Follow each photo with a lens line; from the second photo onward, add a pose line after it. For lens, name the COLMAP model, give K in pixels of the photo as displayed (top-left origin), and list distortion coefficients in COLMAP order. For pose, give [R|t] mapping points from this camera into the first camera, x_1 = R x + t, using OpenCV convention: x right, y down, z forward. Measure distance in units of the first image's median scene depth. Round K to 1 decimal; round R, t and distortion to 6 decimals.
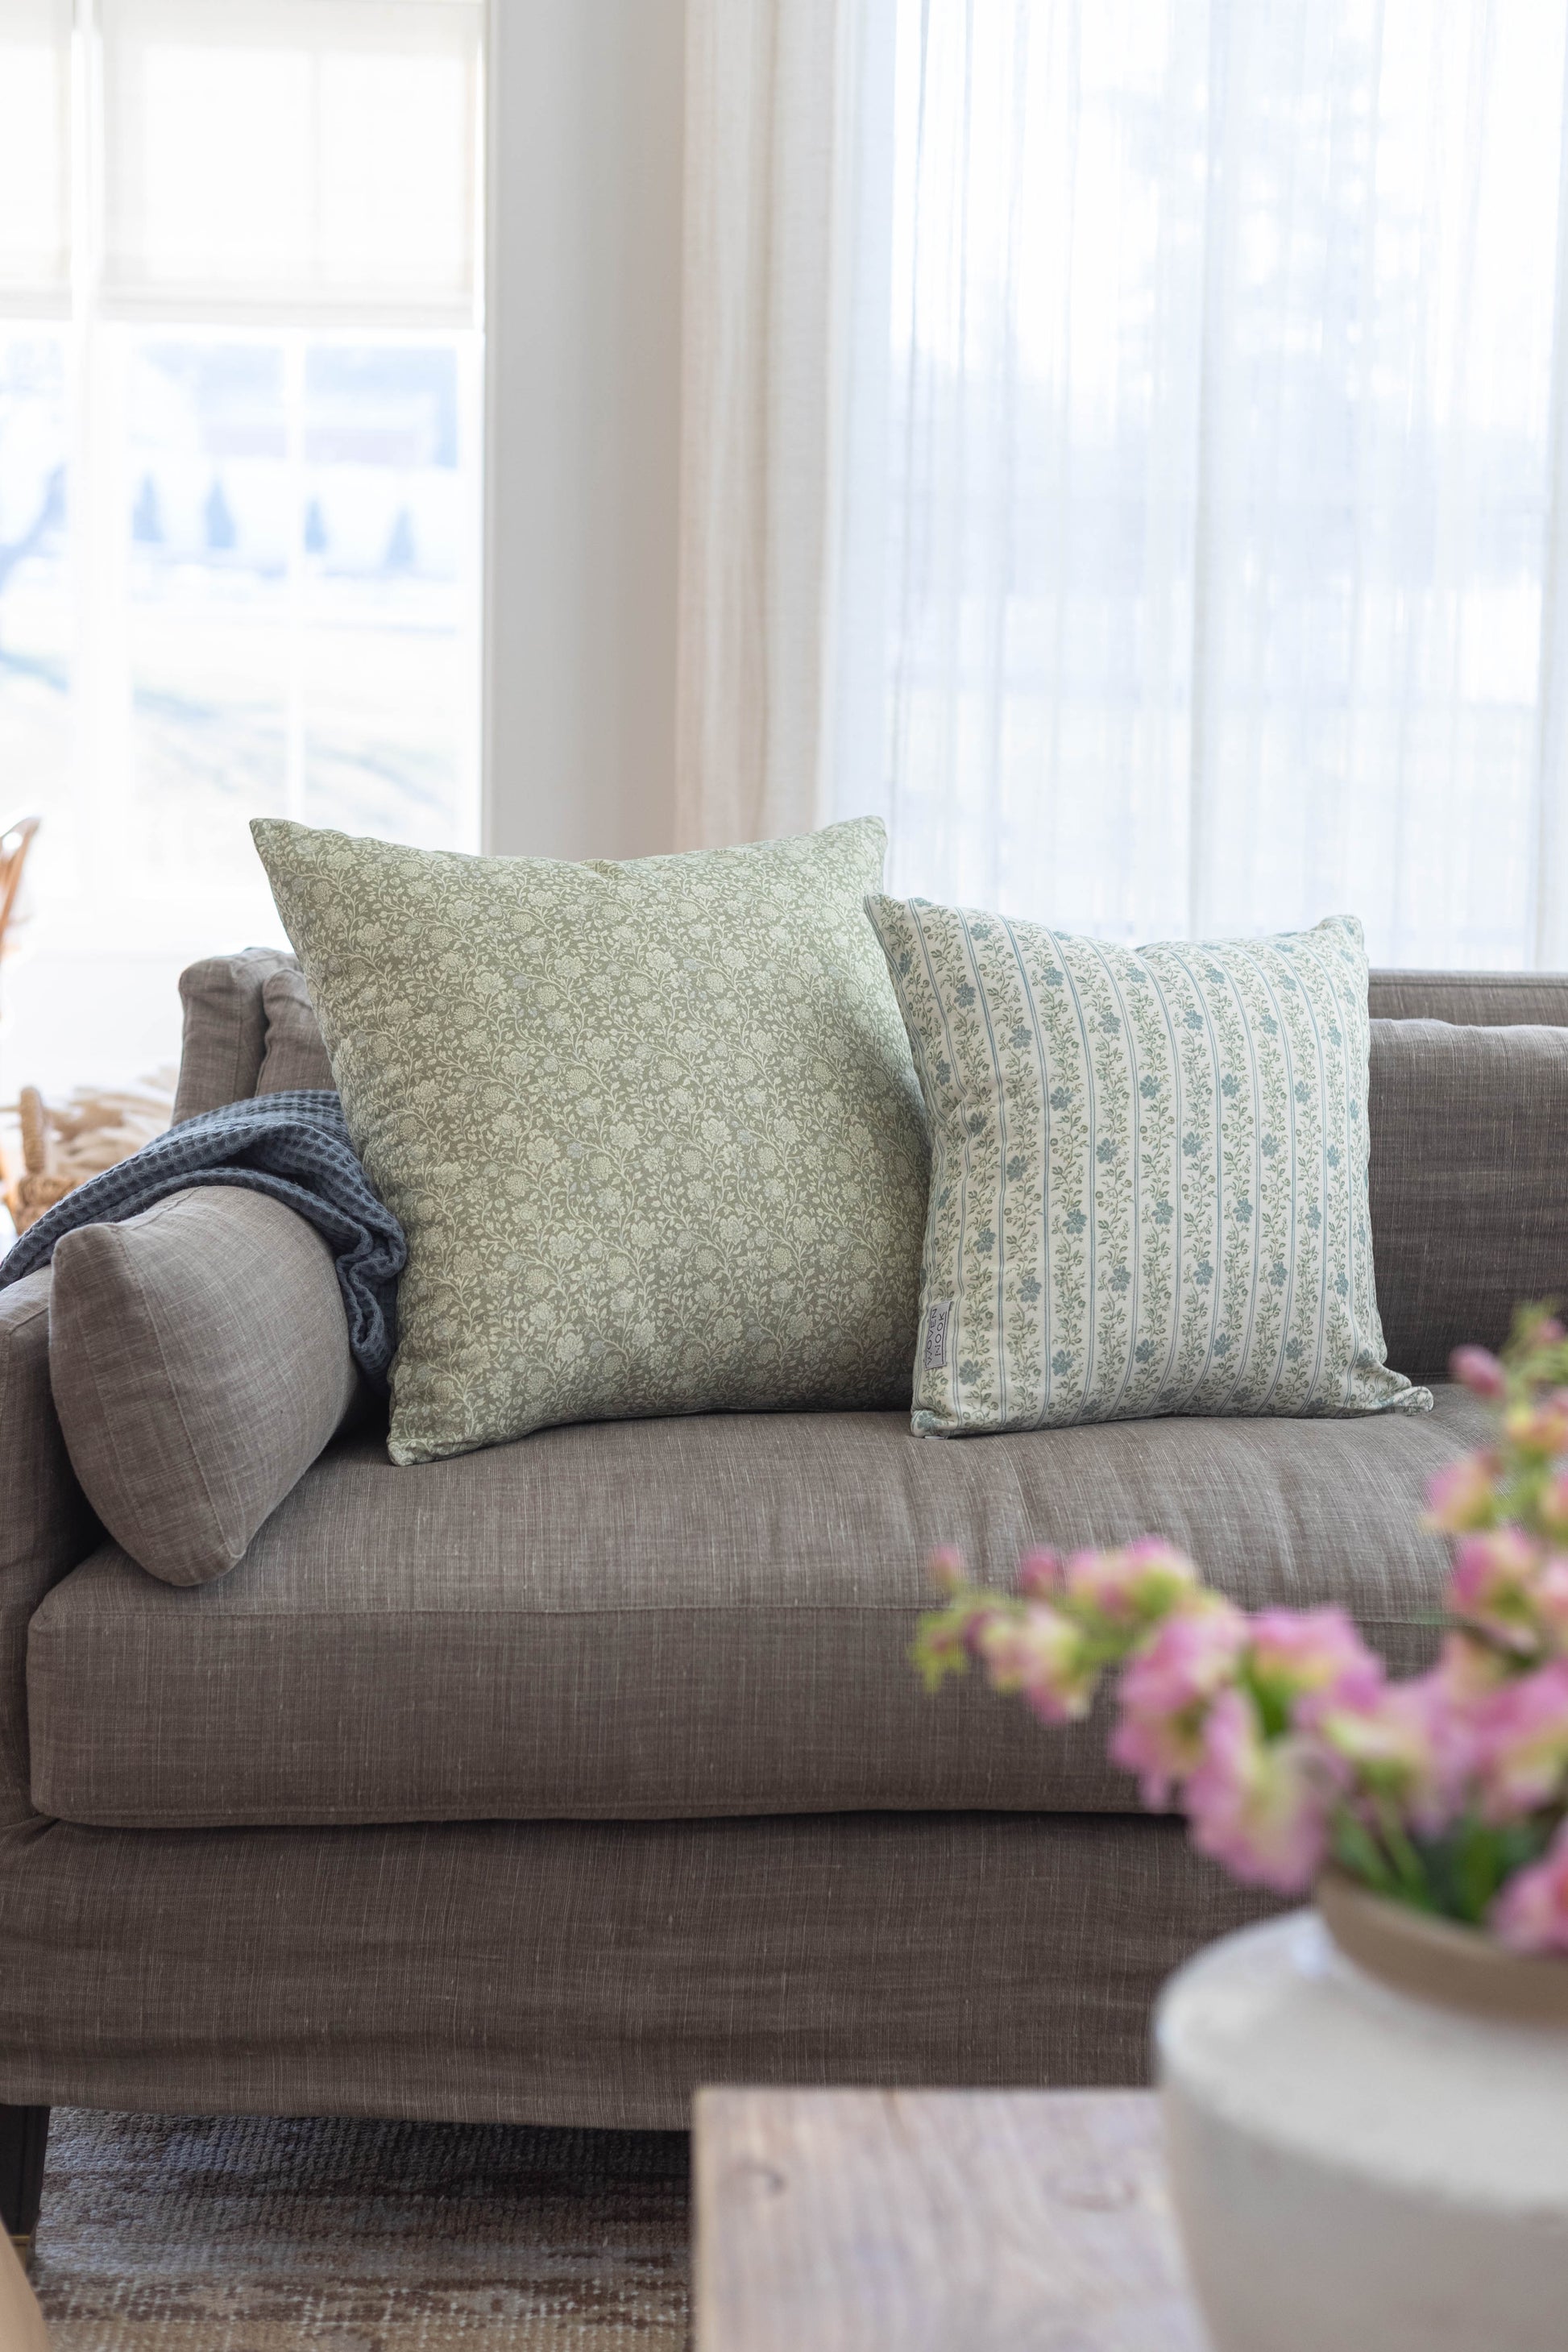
lens RADIAL K [[3148.1, 0, 784.0], [0, 3148.1, 1176.0], [0, 0, 1]] dist [0.011647, -0.009374]
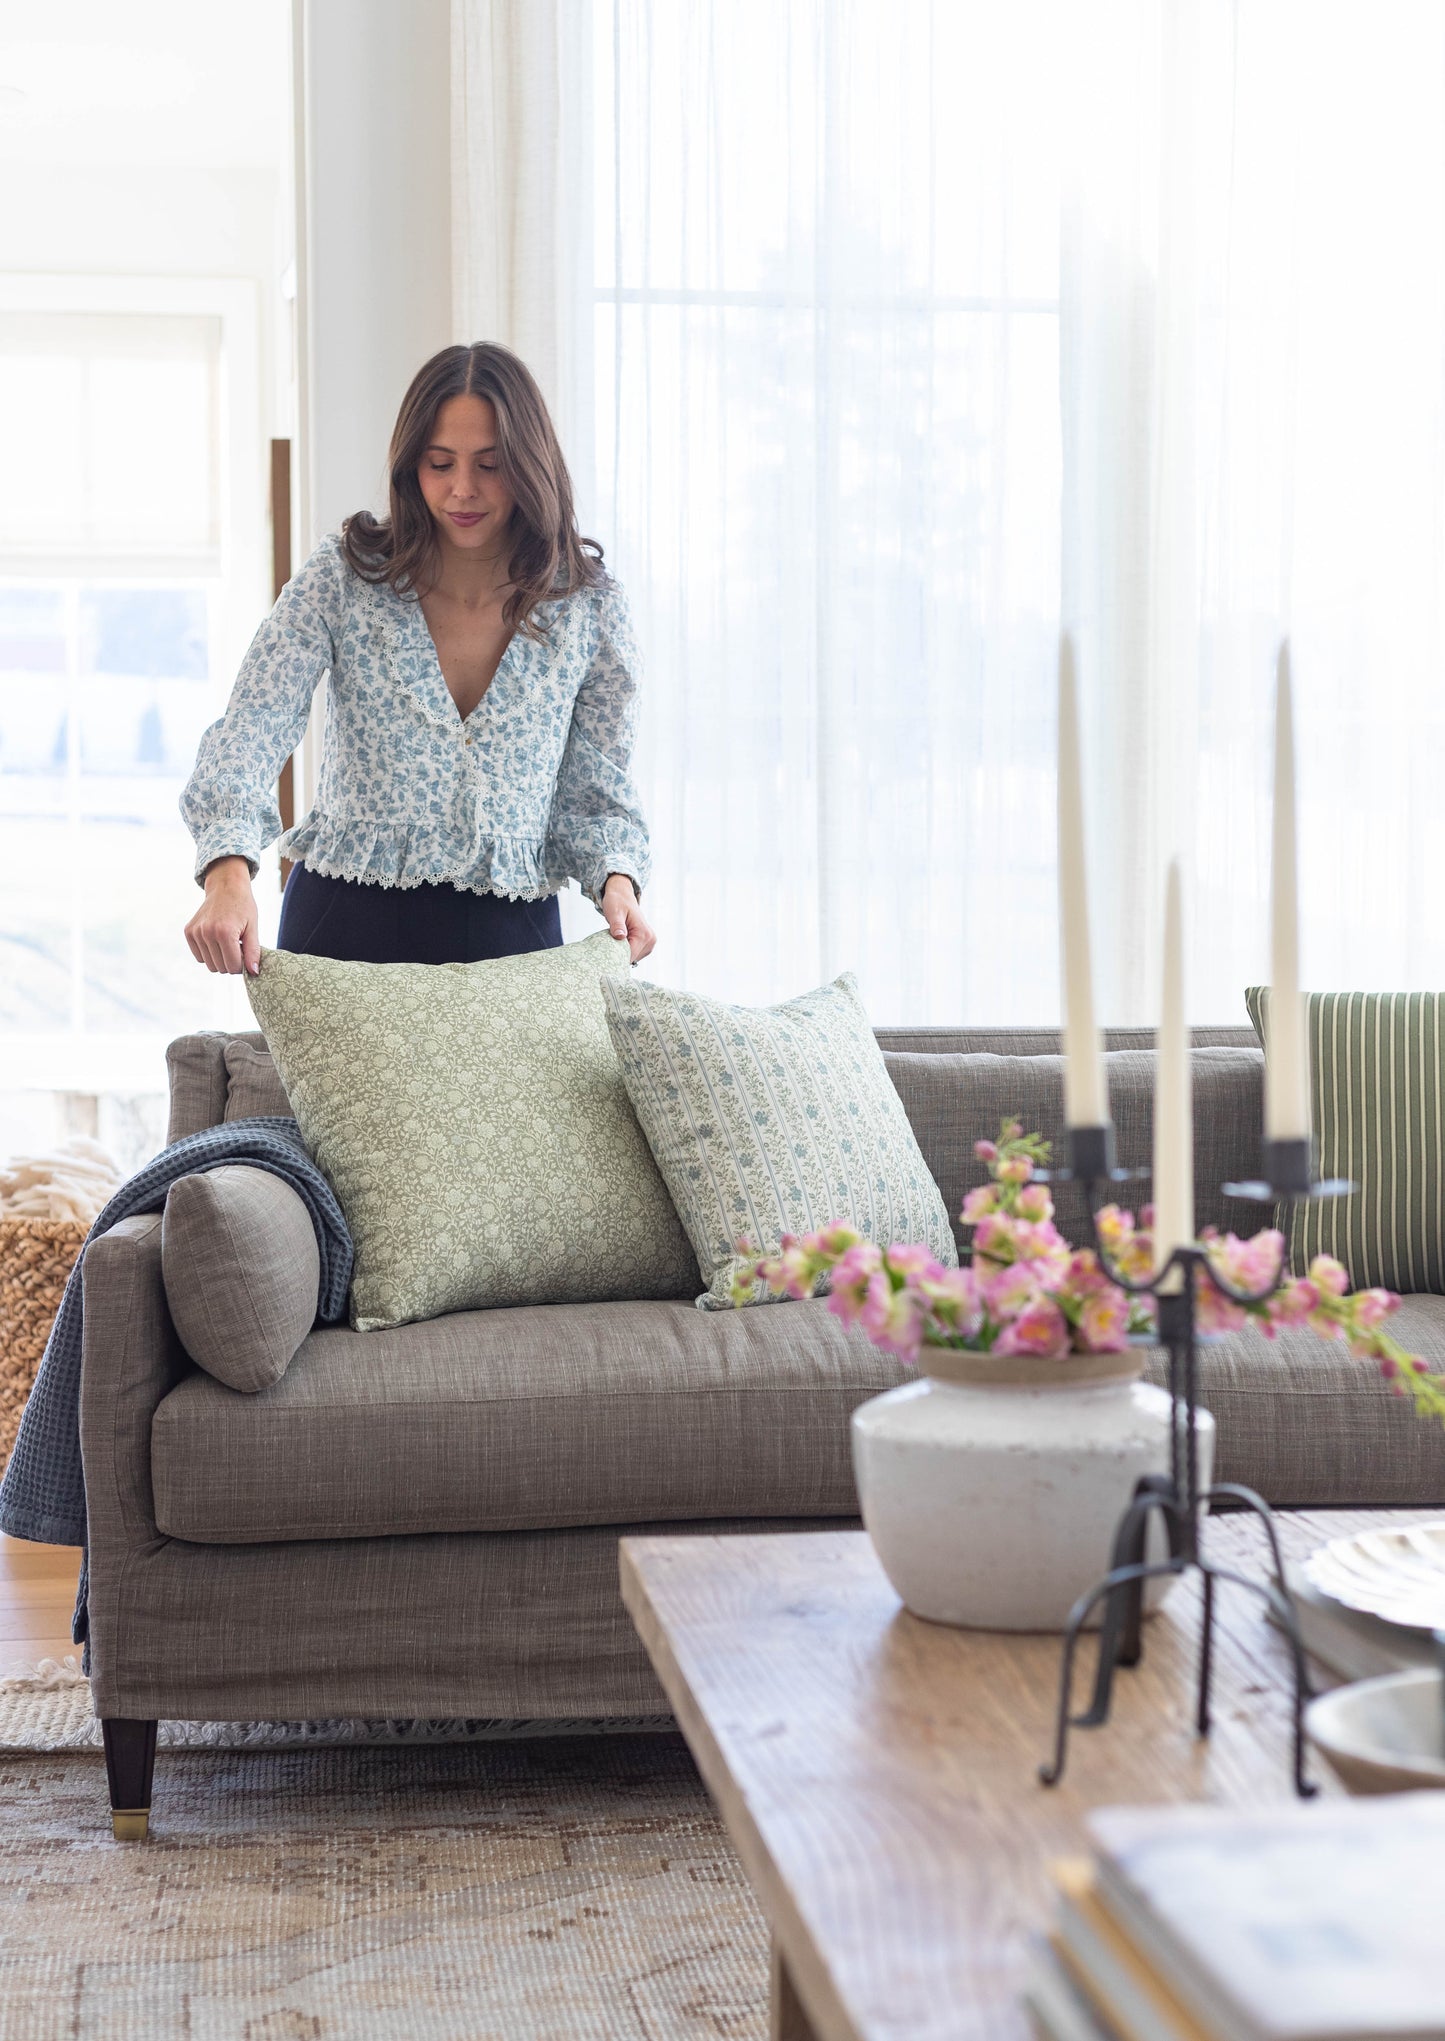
lens RADIAL K [[2882.8, 0, 611.6], [0, 2882.8, 1018.6], [0, 0, 1]] dist [-0.076691, -0.027947]
pose [[0.997858, -0.024966, 0.060461, -0.084012], [0.030934, 0.994519, -0.099877, 0.090153], [-0.057636, 0.101534, 0.993161, -0.526011]]
